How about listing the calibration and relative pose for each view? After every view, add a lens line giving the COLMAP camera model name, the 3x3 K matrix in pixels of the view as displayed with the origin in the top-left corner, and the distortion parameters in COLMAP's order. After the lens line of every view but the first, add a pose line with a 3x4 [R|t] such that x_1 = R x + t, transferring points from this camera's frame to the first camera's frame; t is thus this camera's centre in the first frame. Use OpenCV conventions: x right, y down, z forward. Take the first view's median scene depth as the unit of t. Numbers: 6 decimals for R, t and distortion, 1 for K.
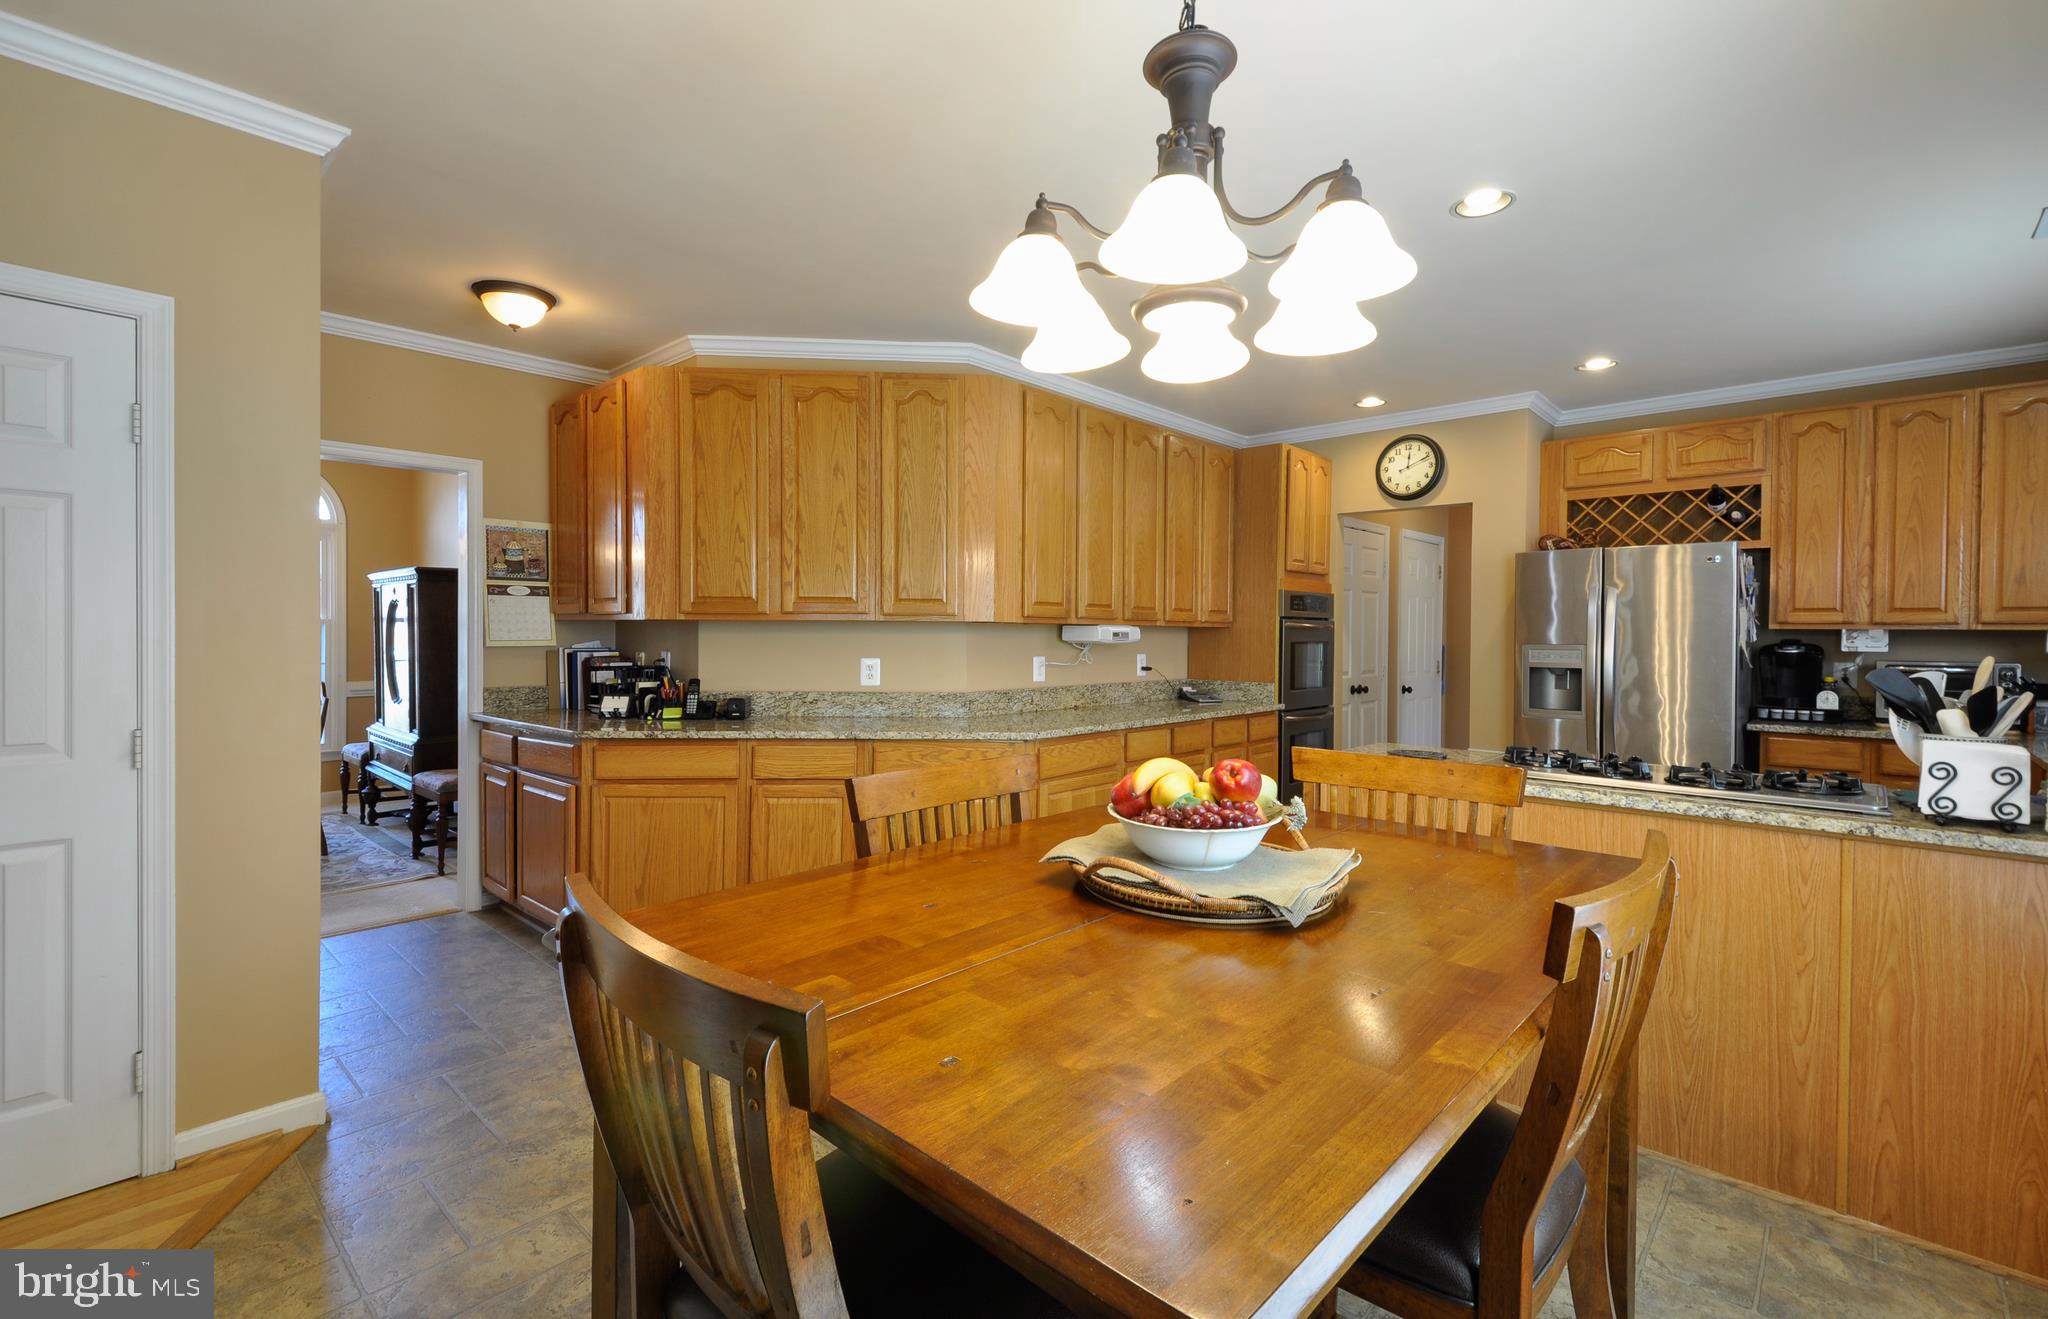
lens RADIAL K [[875.5, 0, 1031.4], [0, 875.5, 642.2], [0, 0, 1]] dist [0.004932, 0.000059]
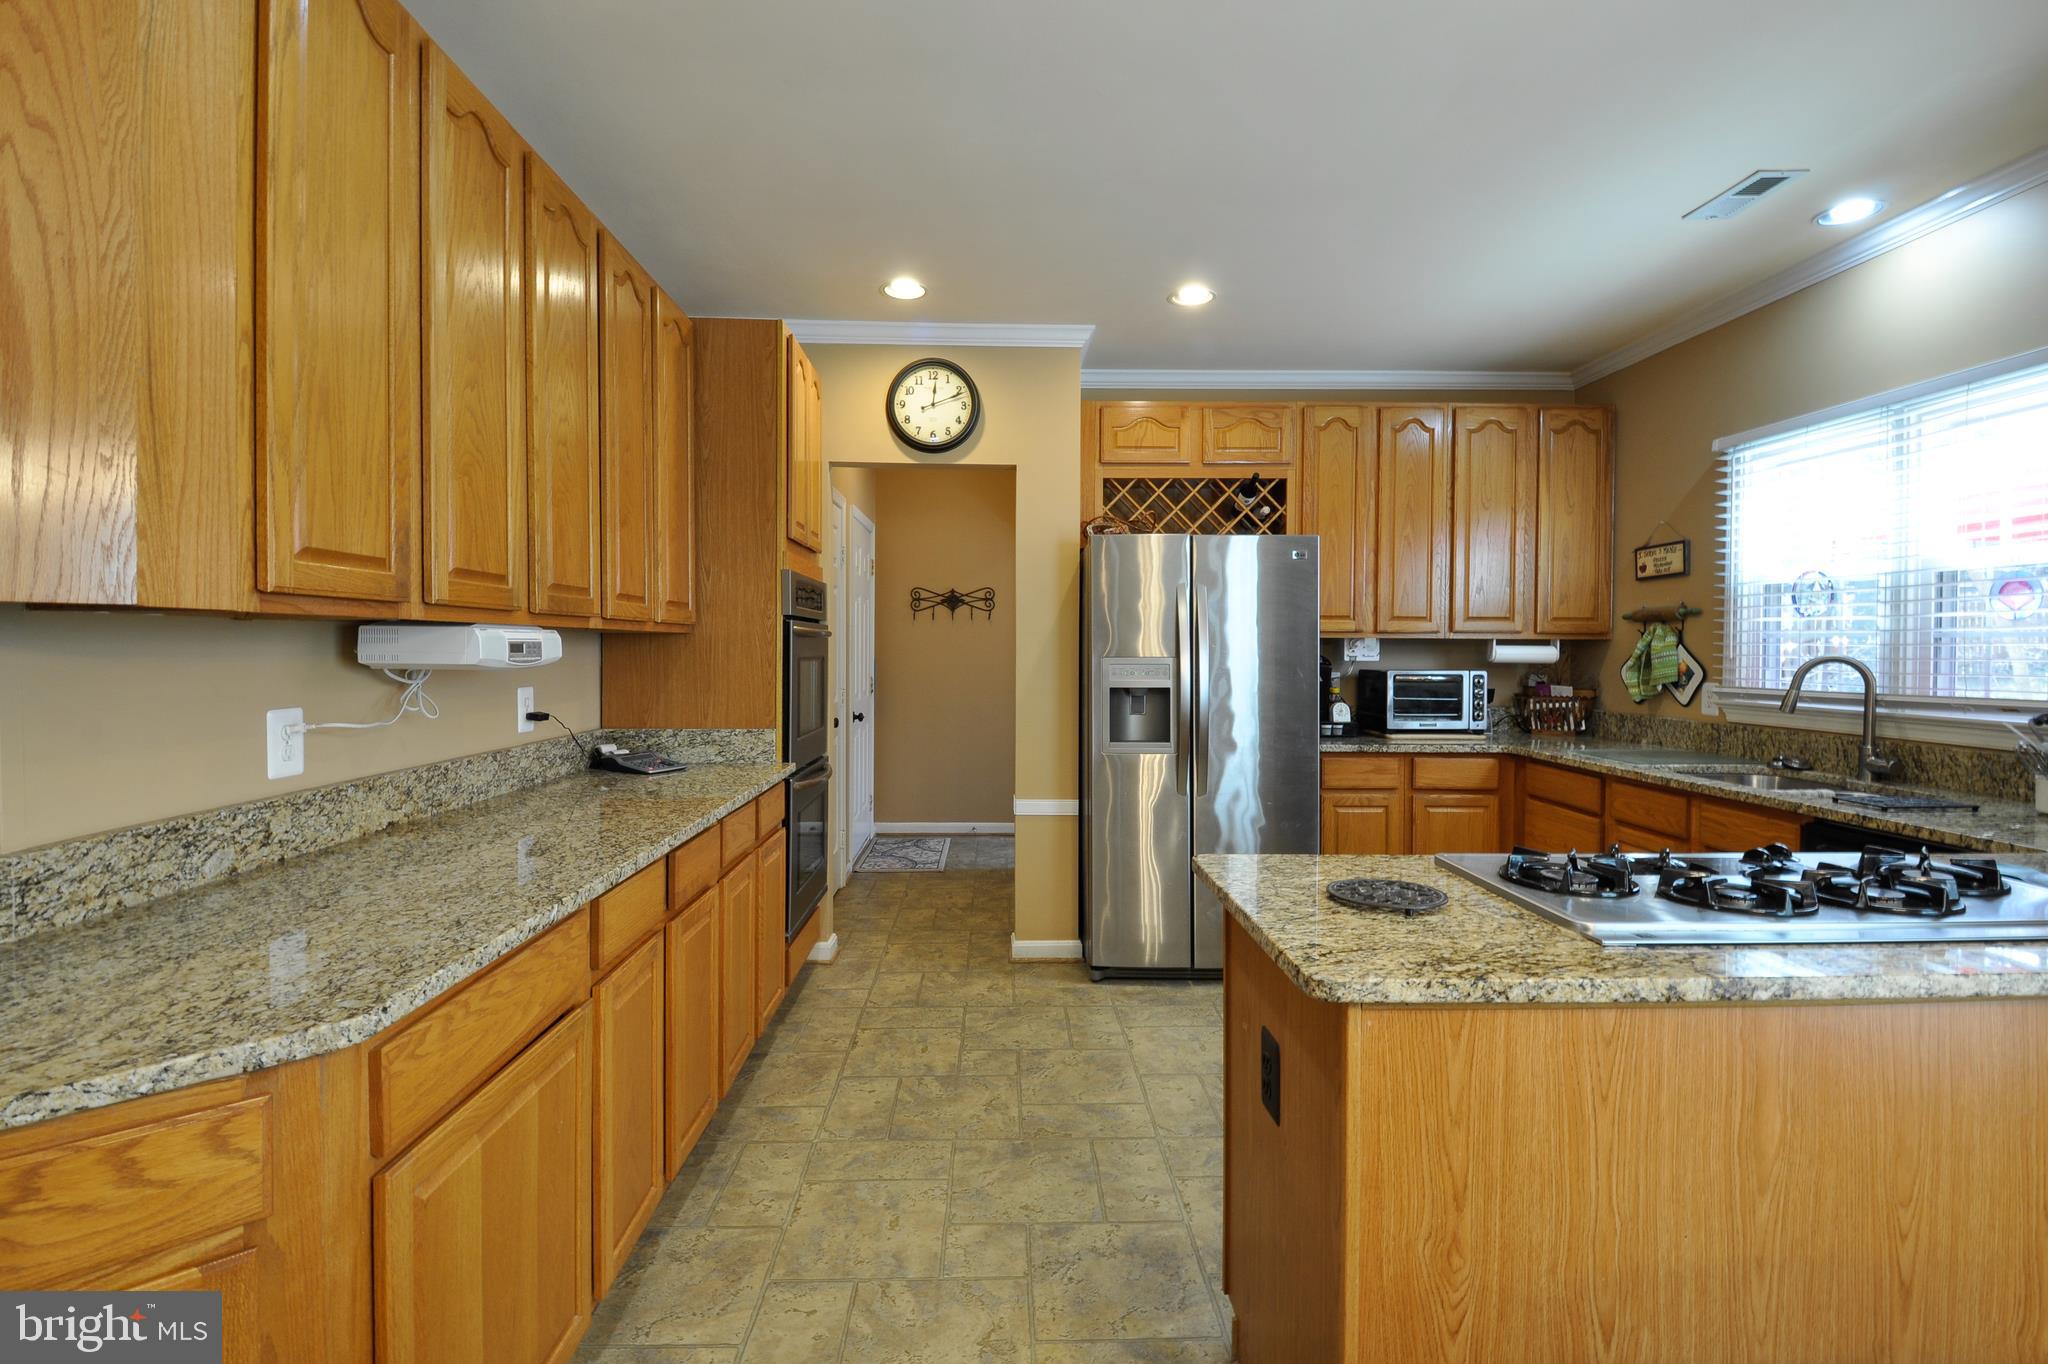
lens RADIAL K [[908.9, 0, 1008.2], [0, 908.9, 658.1], [0, 0, 1]] dist [-0.001723, -0.006617]
pose [[0.725336, -0.013857, 0.688256, -0.031239], [0.009130, 0.999903, 0.010510, -0.006138], [-0.688335, -0.001340, 0.725392, 0.504786]]
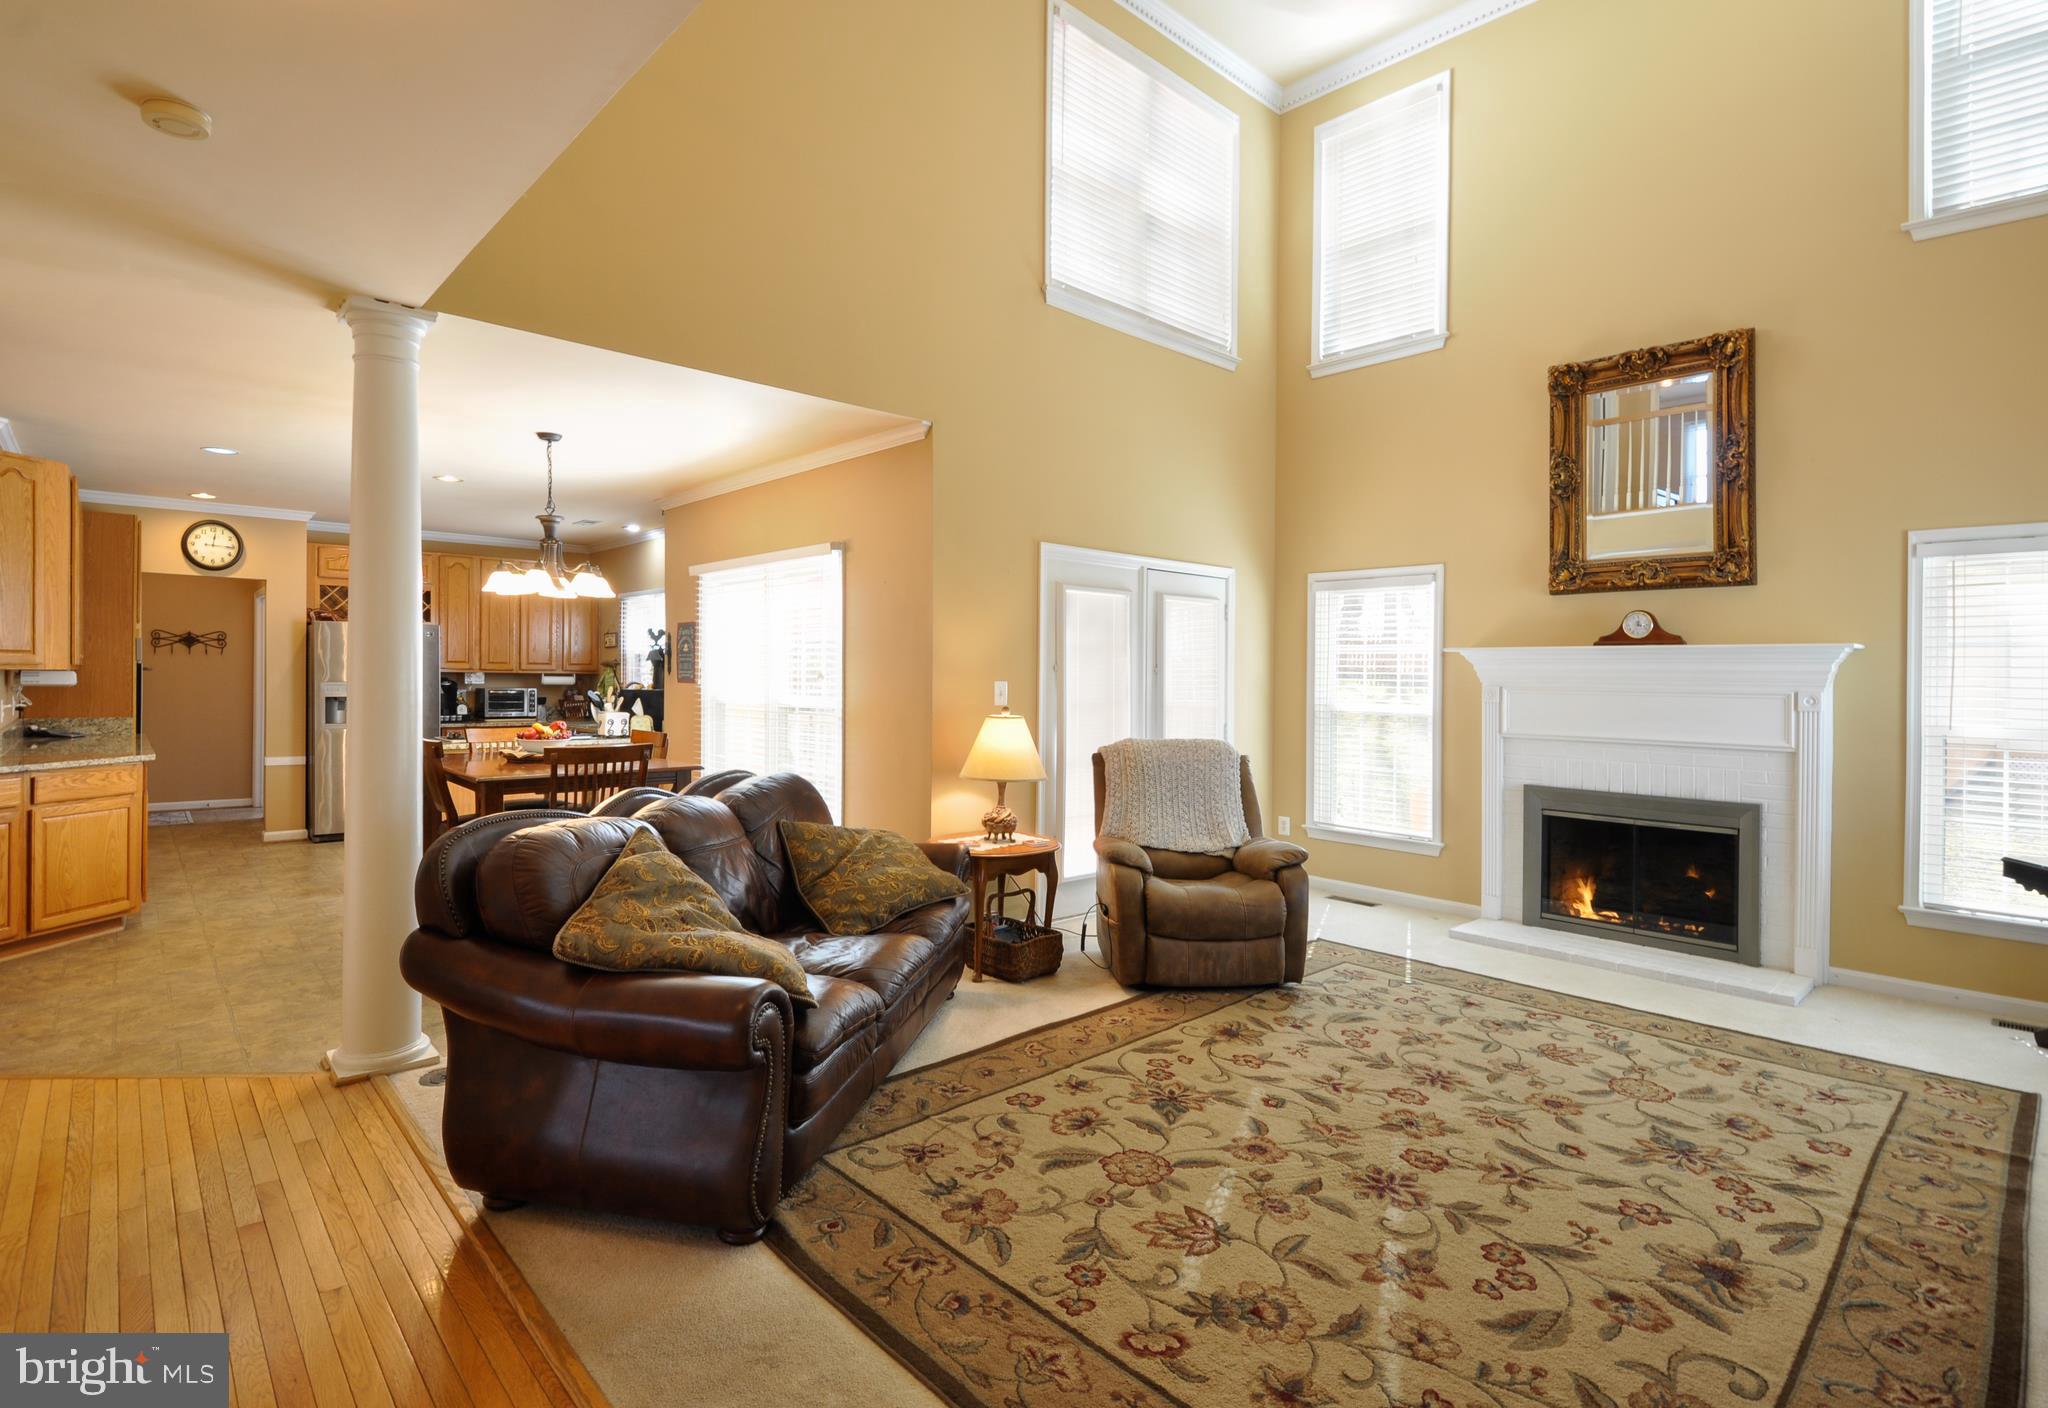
lens RADIAL K [[997.2, 0, 1011.1], [0, 997.2, 694.2], [0, 0, 1]] dist [-0.022591, 0.000558]
pose [[0.081724, -0.025519, 0.996328, -1.073915], [-0.003915, 0.999656, 0.025925, -0.025772], [-0.996647, -0.006019, 0.081596, -0.341897]]
